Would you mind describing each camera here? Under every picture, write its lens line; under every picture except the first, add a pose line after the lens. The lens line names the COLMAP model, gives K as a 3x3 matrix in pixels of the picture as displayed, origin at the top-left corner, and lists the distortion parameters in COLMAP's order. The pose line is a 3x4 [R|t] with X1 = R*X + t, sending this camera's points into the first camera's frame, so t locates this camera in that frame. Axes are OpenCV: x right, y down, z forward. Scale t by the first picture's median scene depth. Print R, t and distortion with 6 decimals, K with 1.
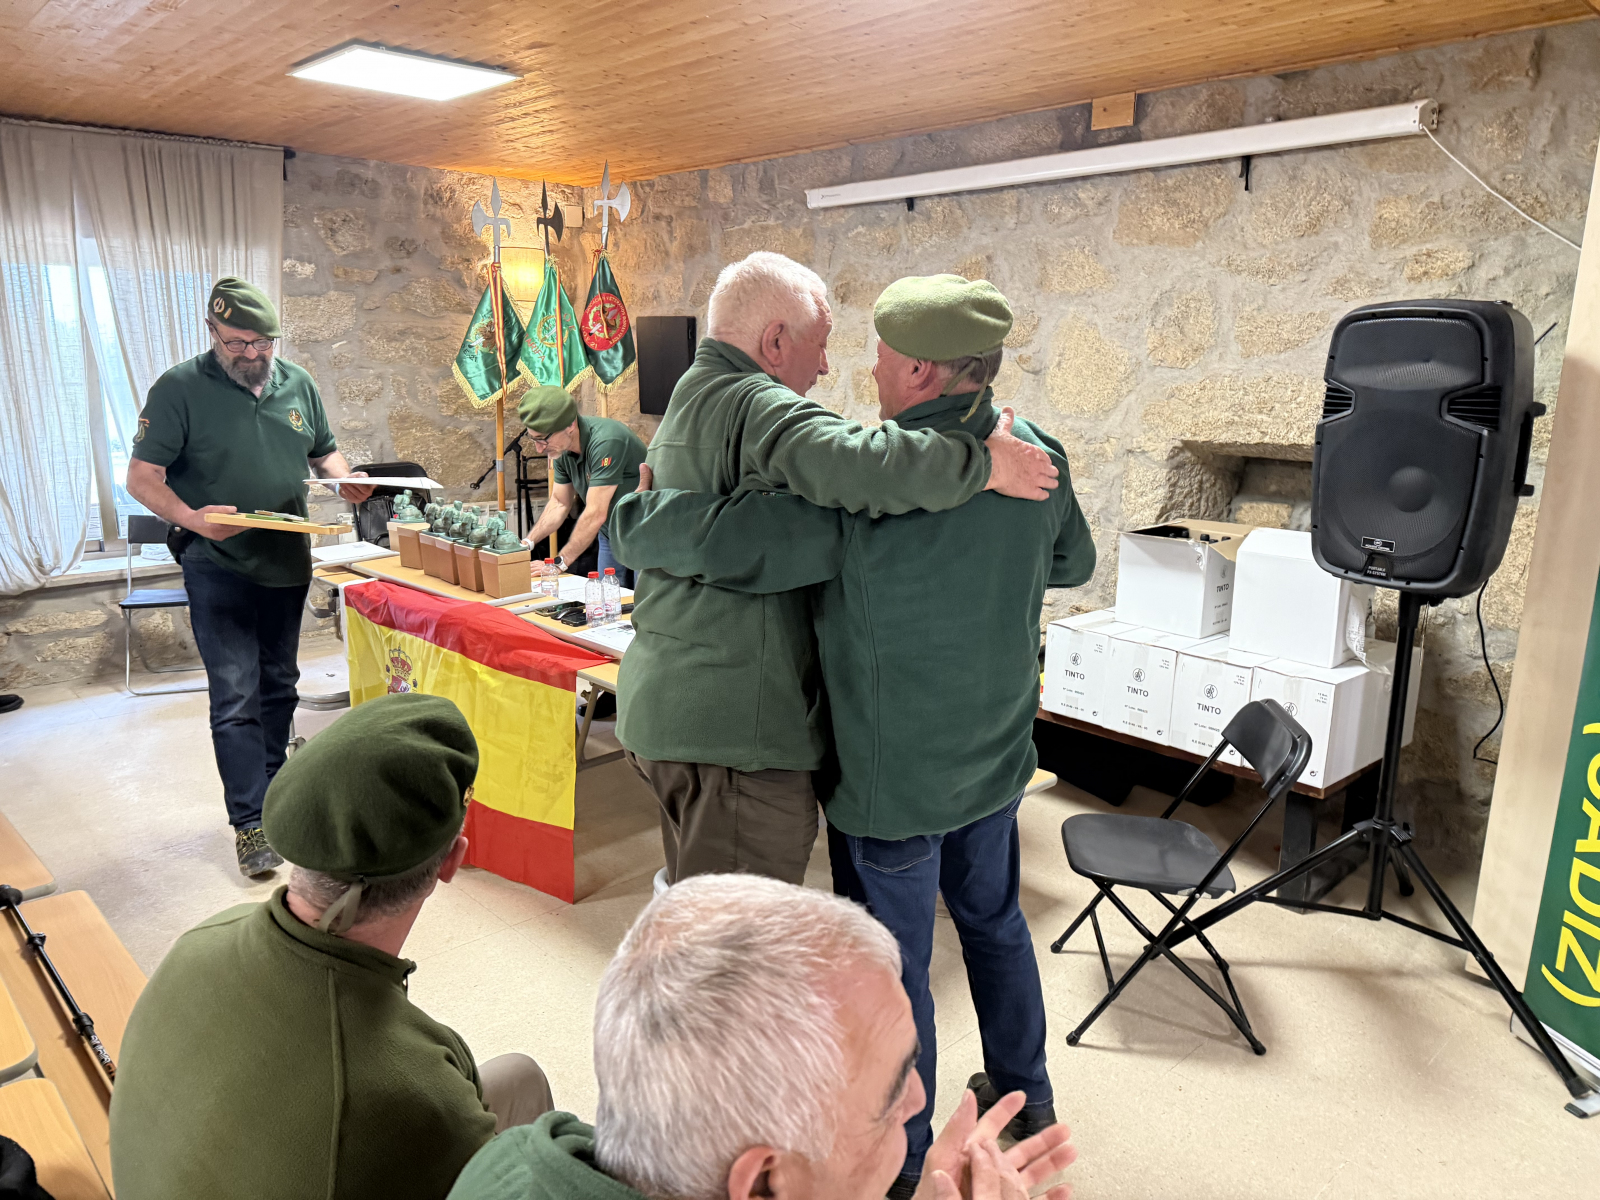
lens RADIAL K [[1120.5, 0, 802.2], [0, 1120.5, 600.1], [0, 0, 1]] dist [0.058756, -0.071626]
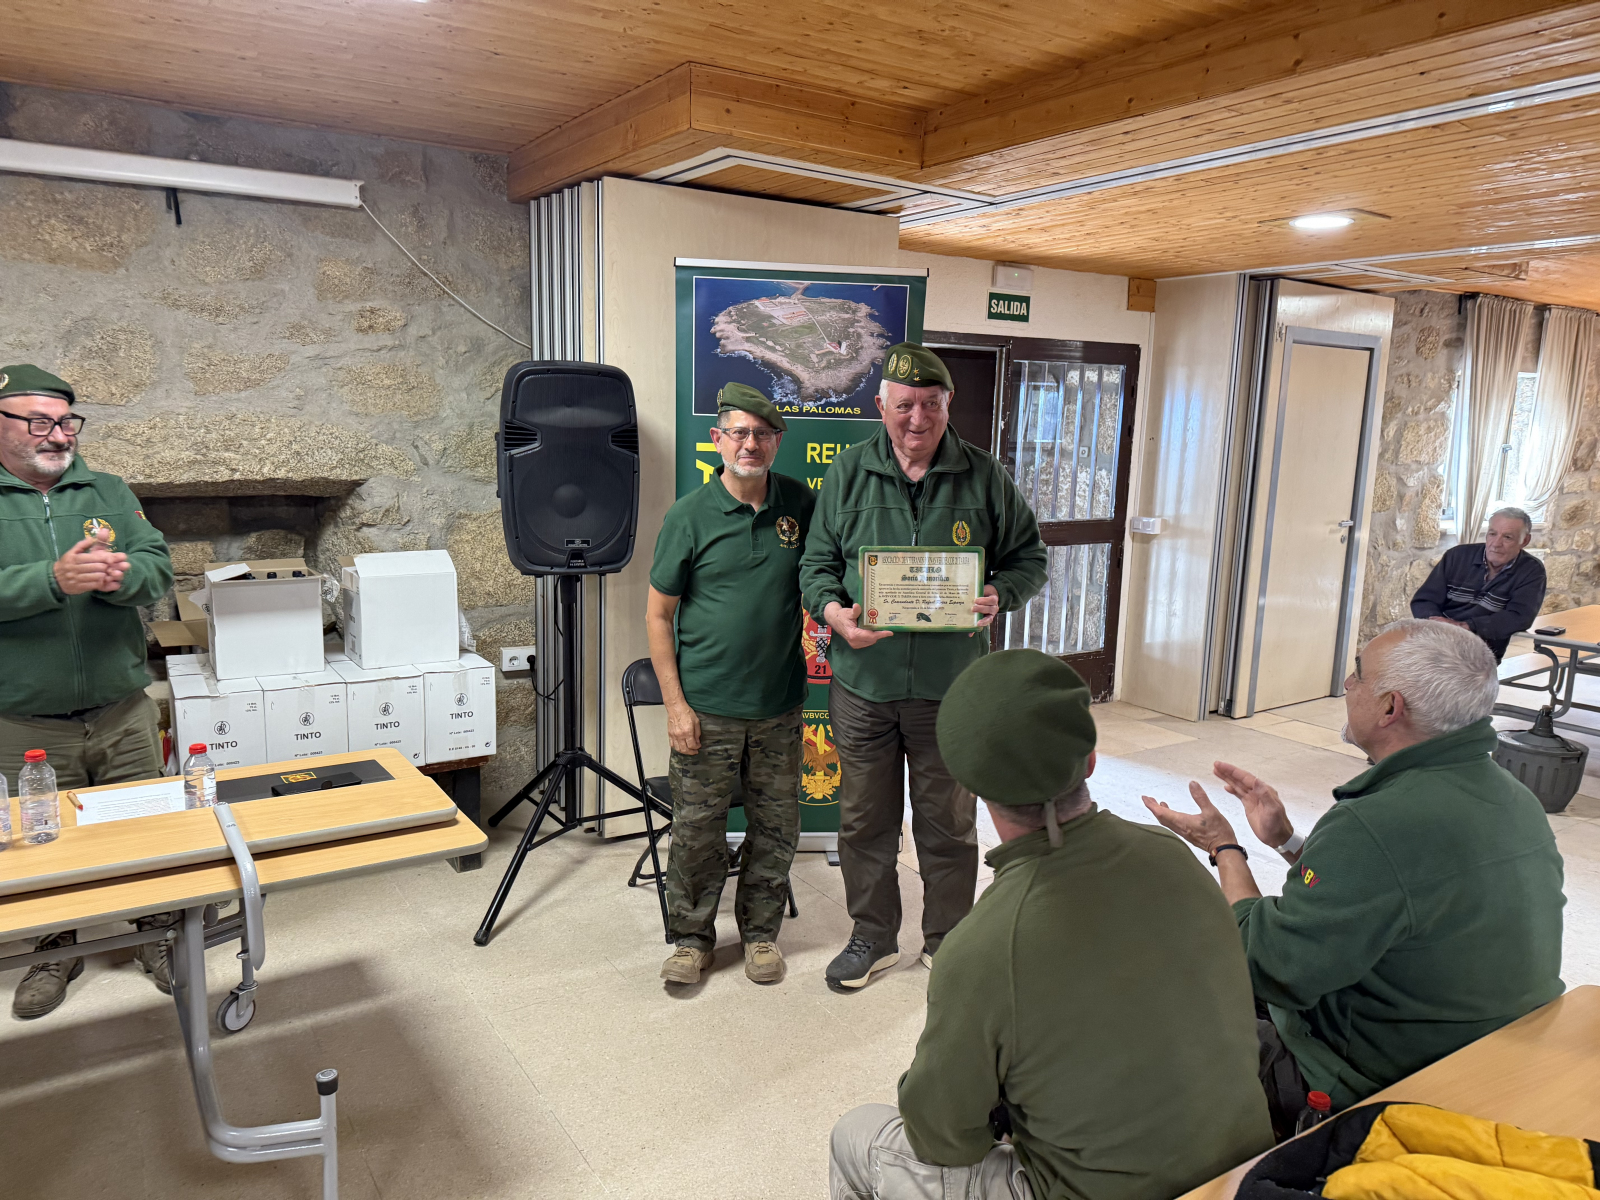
lens RADIAL K [[1120.5, 0, 805.4], [0, 1120.5, 612.1], [0, 0, 1]] dist [0.058756, -0.071626]
pose [[0.168843, -0.182853, 0.968533, -0.480658], [0.189458, 0.970338, 0.150166, -0.076178], [-0.967263, 0.158142, 0.198477, 0.312068]]
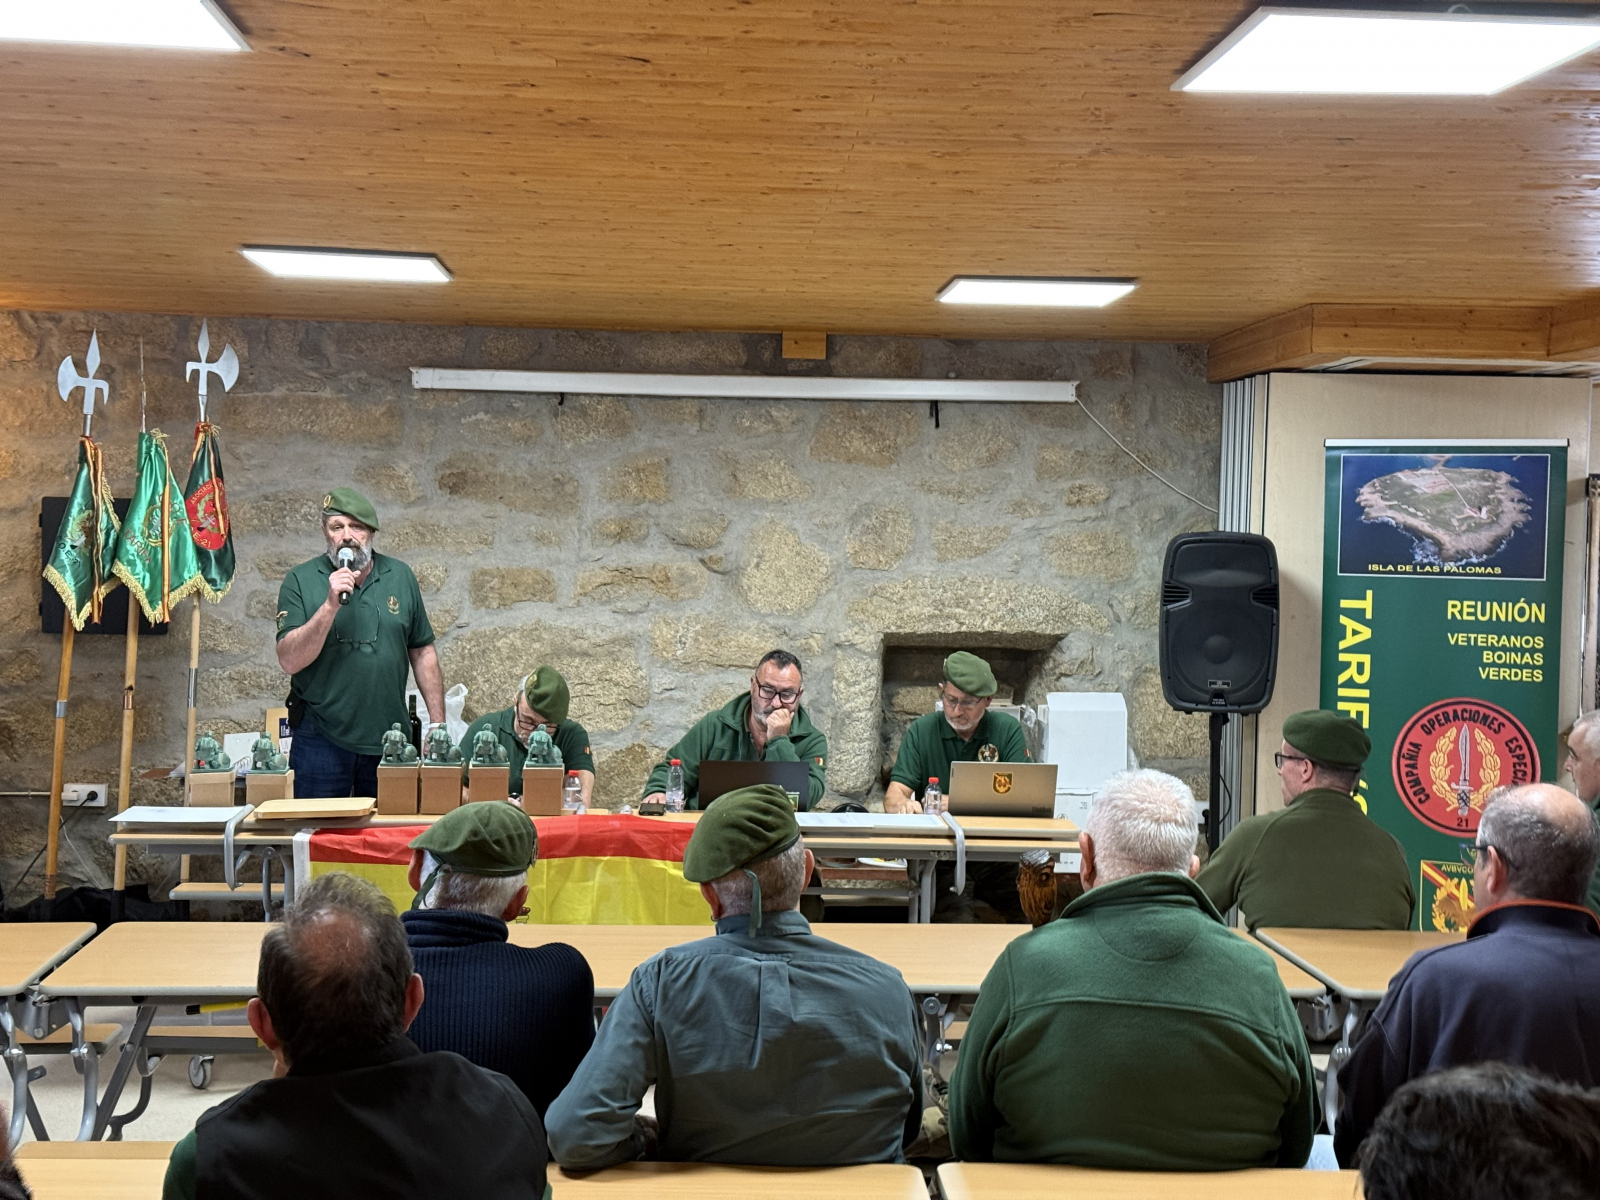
lens RADIAL K [[2223.1, 0, 817.8], [0, 2223.1, 596.8], [0, 0, 1]] dist [0.135649, 0.000000]
pose [[0.640305, -0.020238, 0.767854, -1.413386], [0.155560, 0.982355, -0.103828, 0.042090], [-0.752204, 0.185929, 0.632155, -0.353255]]
